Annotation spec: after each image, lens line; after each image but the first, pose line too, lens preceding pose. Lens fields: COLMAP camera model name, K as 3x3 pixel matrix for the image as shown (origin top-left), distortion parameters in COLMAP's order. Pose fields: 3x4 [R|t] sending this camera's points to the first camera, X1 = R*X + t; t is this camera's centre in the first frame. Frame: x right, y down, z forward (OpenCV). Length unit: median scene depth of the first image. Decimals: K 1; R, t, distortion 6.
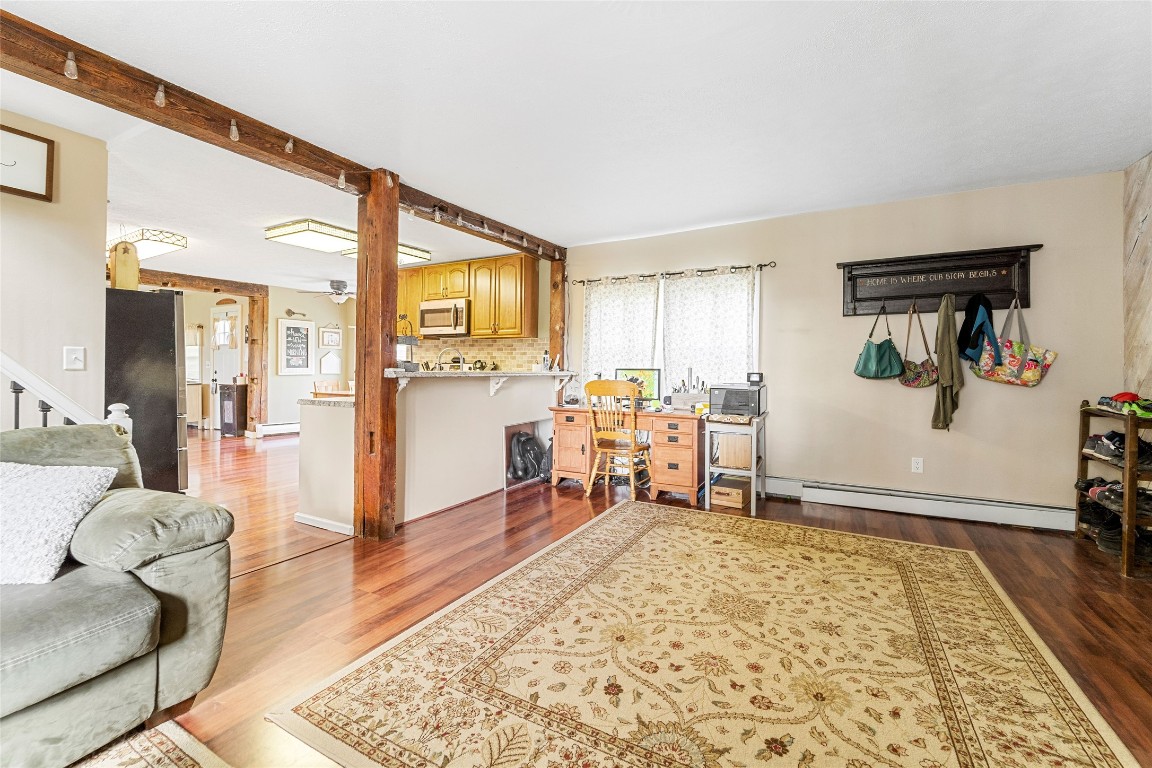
lens RADIAL K [[464.8, 0, 574.8], [0, 464.8, 371.6], [0, 0, 1]] dist [-0.002849, -0.001503]
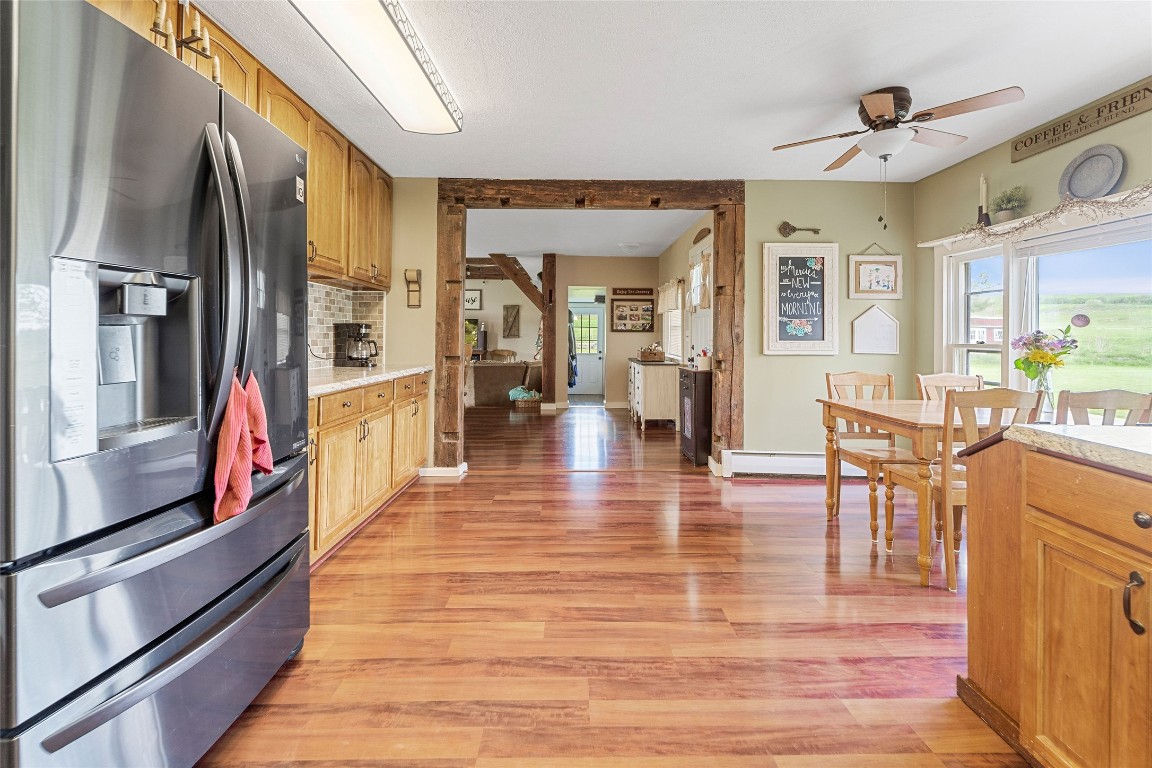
lens RADIAL K [[464.8, 0, 583.0], [0, 464.8, 329.9], [0, 0, 1]] dist [-0.002849, -0.001503]
pose [[0.476700, -0.014280, -0.878950, -0.286748], [-0.003841, 0.999825, -0.018327, -0.009495], [0.879057, 0.012113, 0.476562, 0.581513]]
